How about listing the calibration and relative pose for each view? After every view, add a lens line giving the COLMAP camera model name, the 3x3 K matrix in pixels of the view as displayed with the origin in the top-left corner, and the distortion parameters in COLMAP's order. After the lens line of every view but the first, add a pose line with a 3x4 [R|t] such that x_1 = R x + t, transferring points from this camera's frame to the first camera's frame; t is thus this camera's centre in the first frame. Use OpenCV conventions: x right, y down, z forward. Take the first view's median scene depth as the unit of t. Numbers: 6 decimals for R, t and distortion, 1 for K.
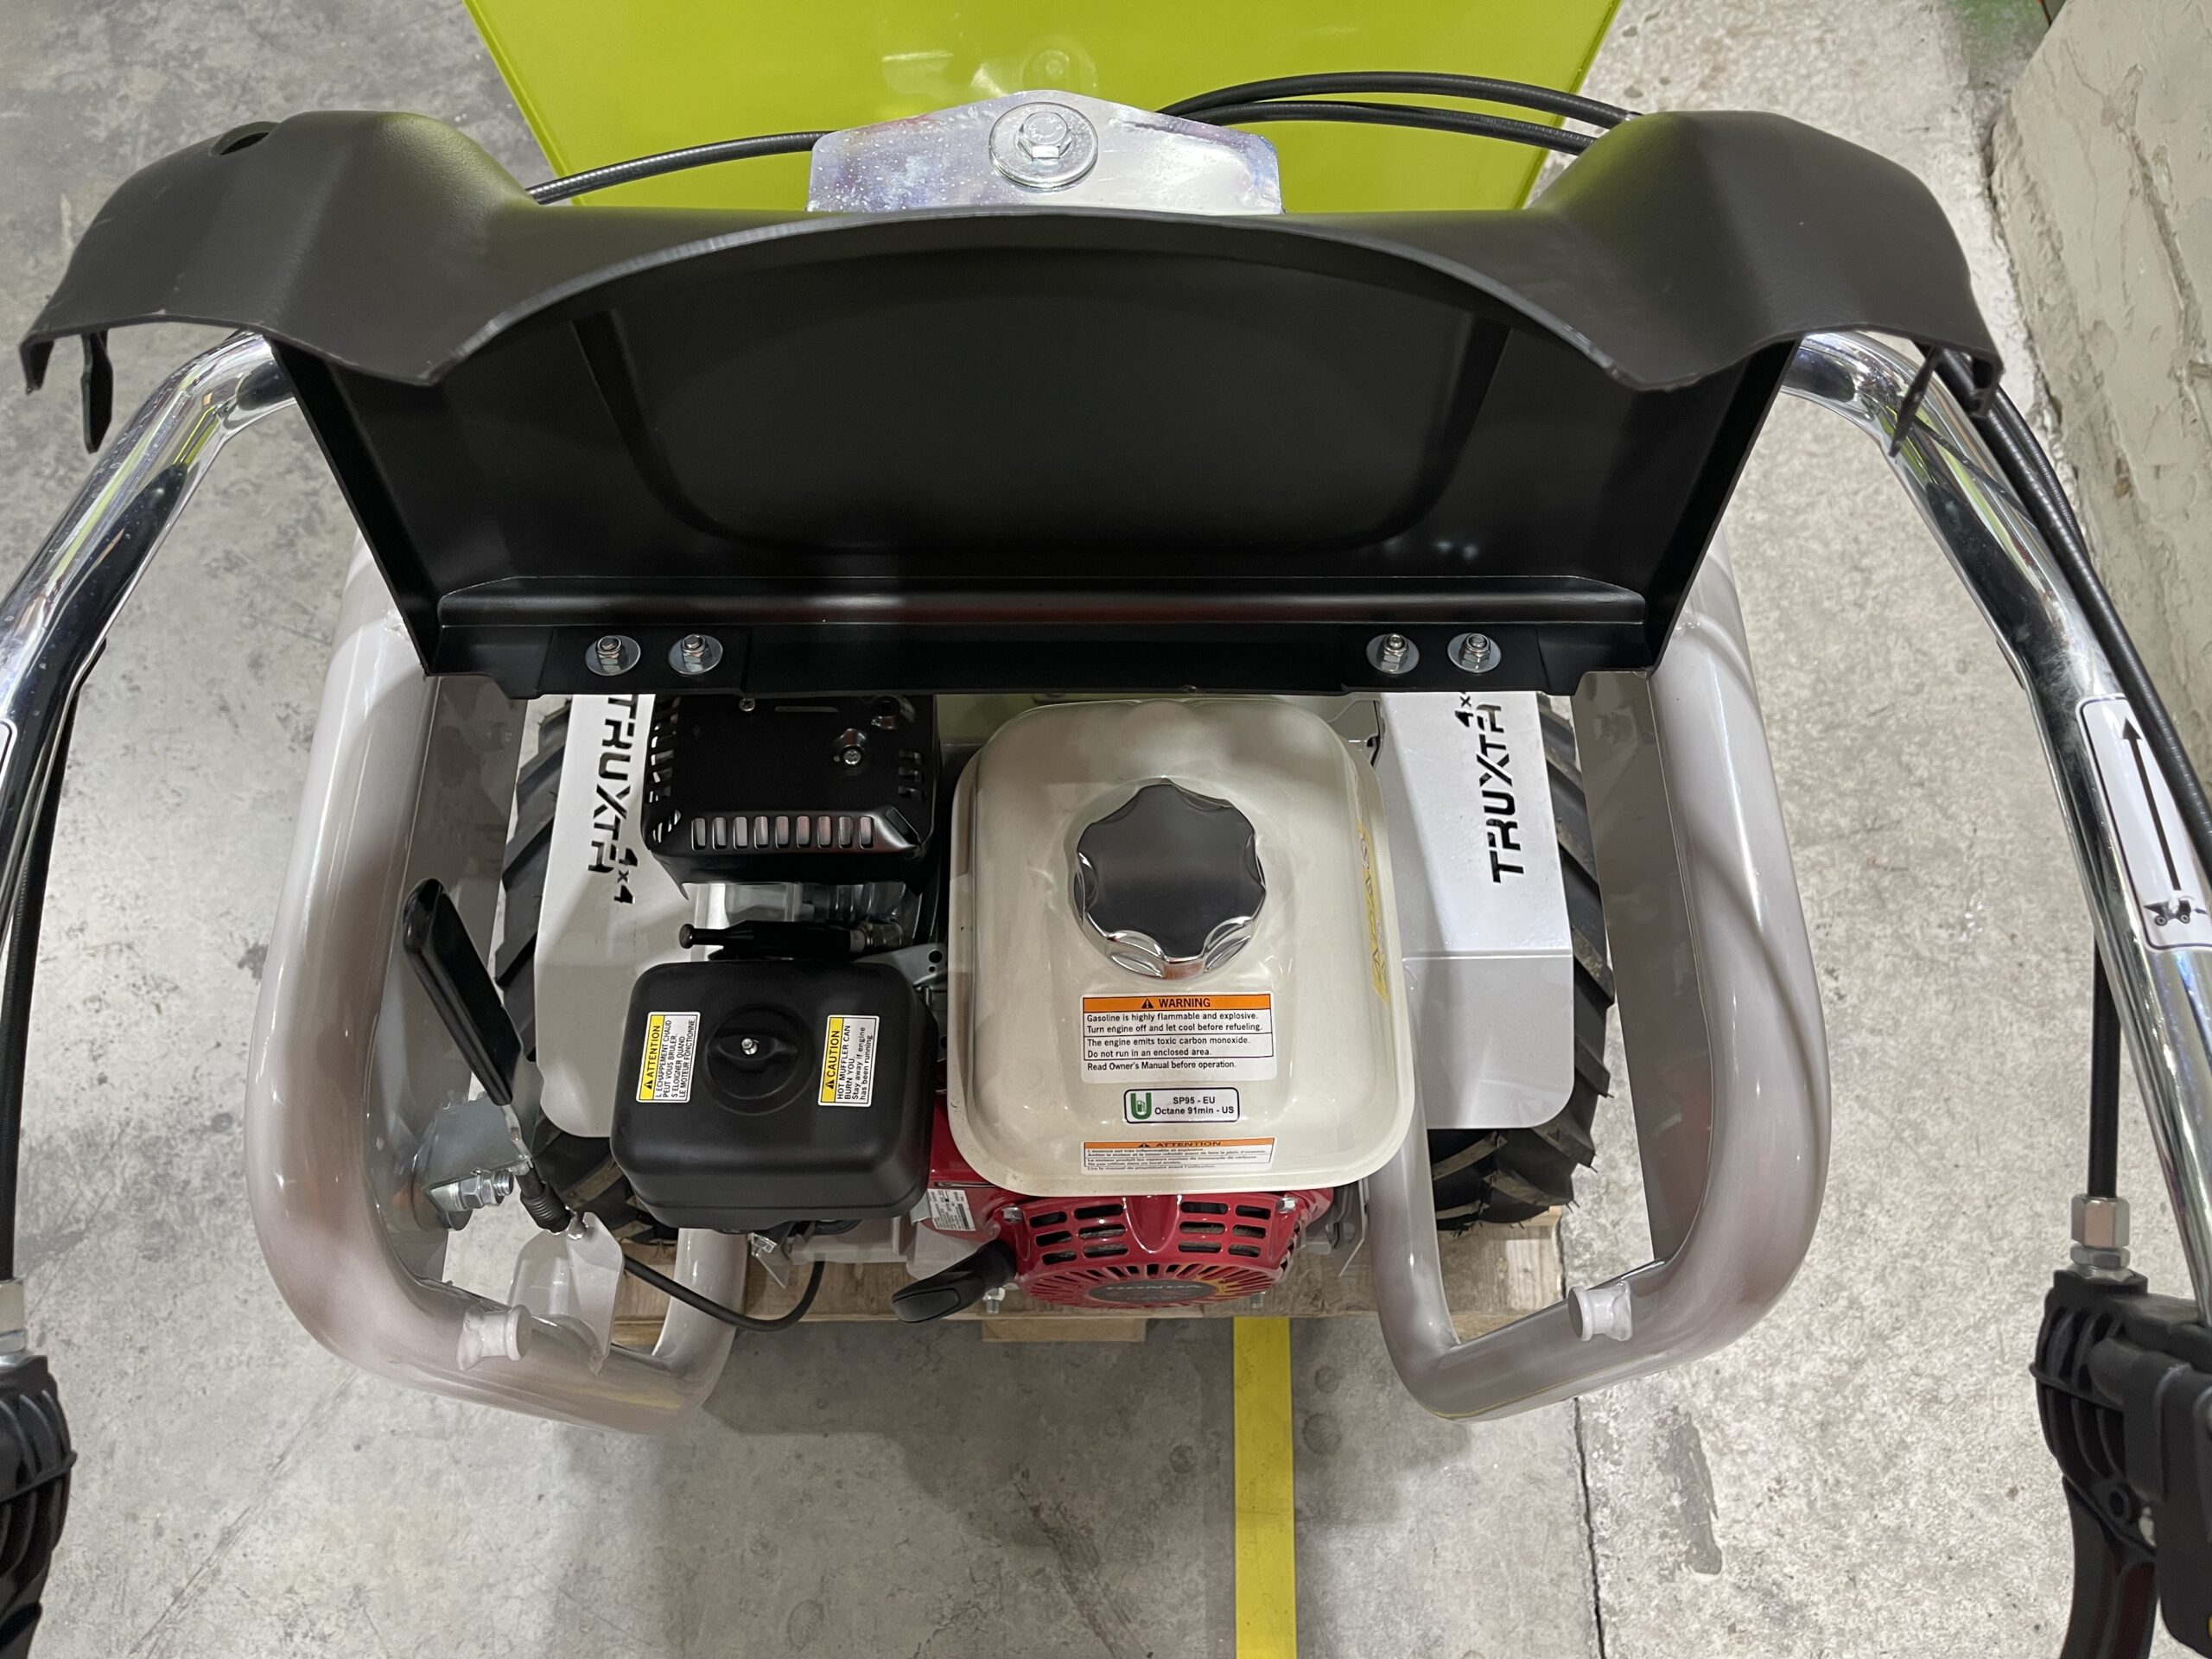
lens RADIAL K [[1670.0, 0, 1118.6], [0, 1670.0, 830.8], [0, 0, 1]] dist [0.084686, -0.108563]
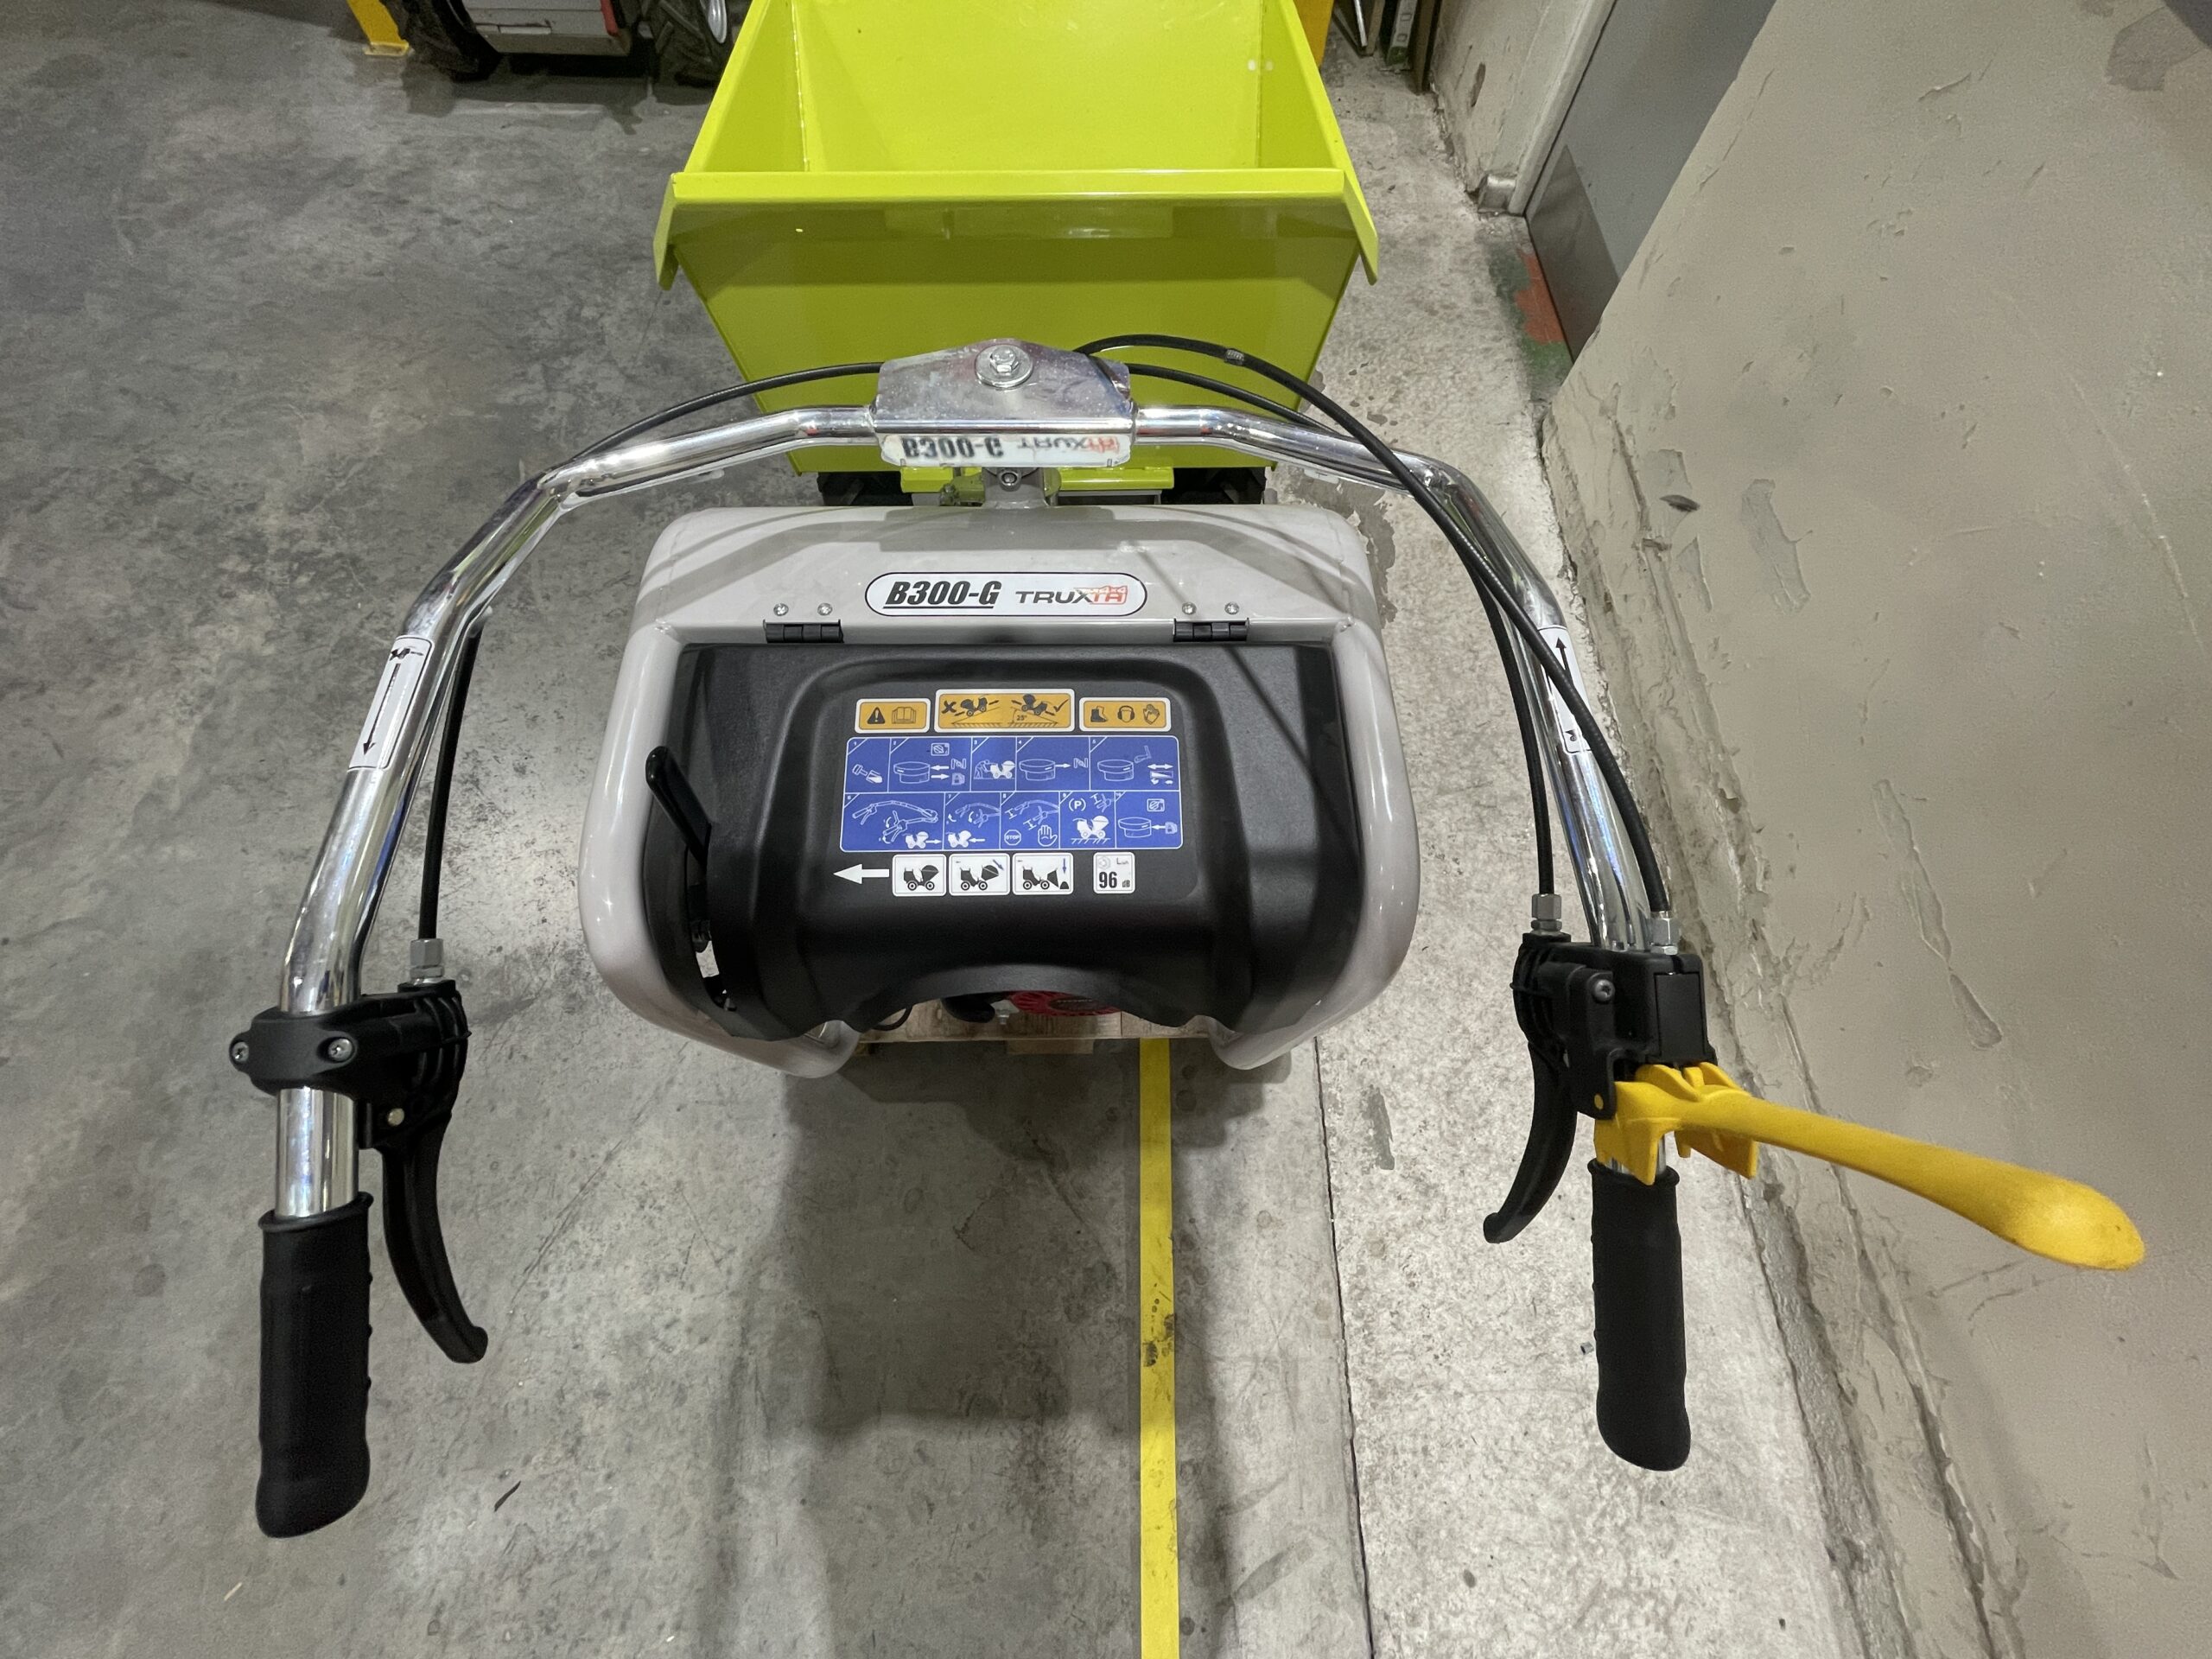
lens RADIAL K [[890.4, 0, 1101.4], [0, 890.4, 826.1], [0, 0, 1]] dist [0.000822, 0.000604]
pose [[0.999971, -0.006159, 0.004399, 0.022300], [0.006111, 0.999923, 0.010763, 0.036236], [-0.004465, -0.010736, 0.999932, 0.002853]]
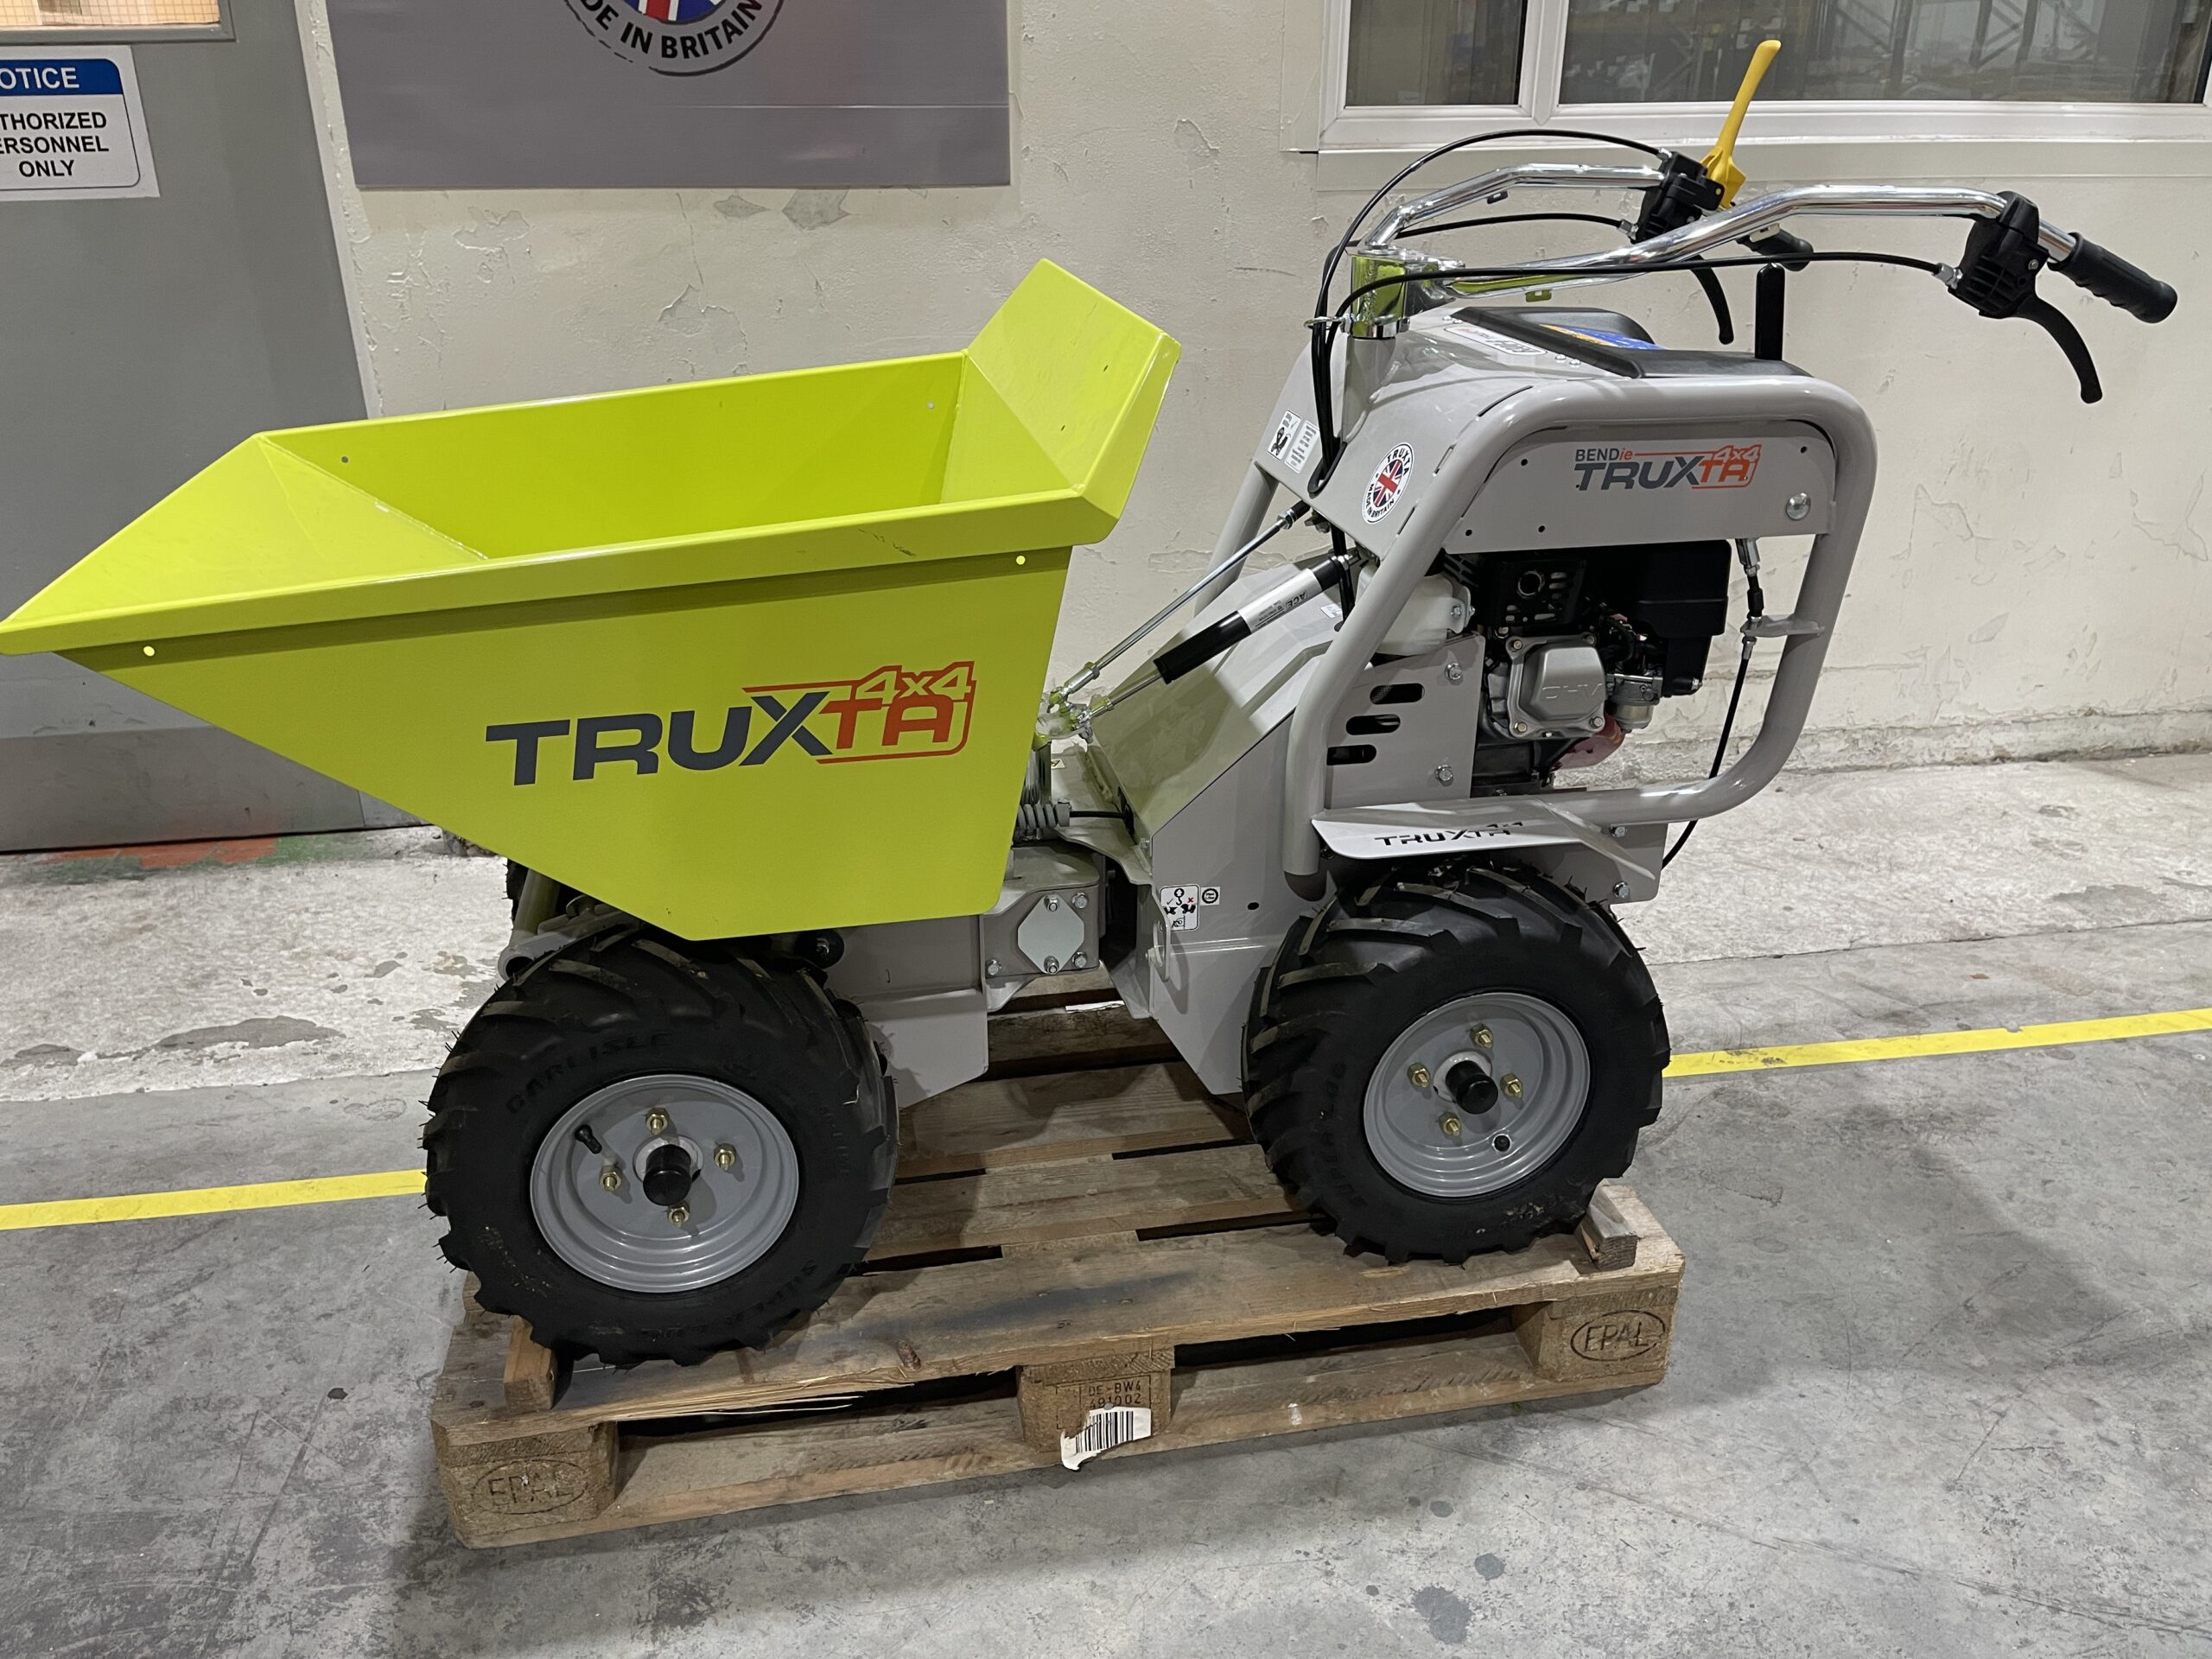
lens RADIAL K [[1670.0, 0, 1095.7], [0, 1670.0, 827.8], [0, 0, 1]] dist [0.084686, -0.108563]
pose [[-0.166981, -0.421960, 0.891104, -1.112366], [0.886916, 0.330518, 0.322704, -0.557153], [-0.430695, 0.844220, 0.319053, 0.460464]]
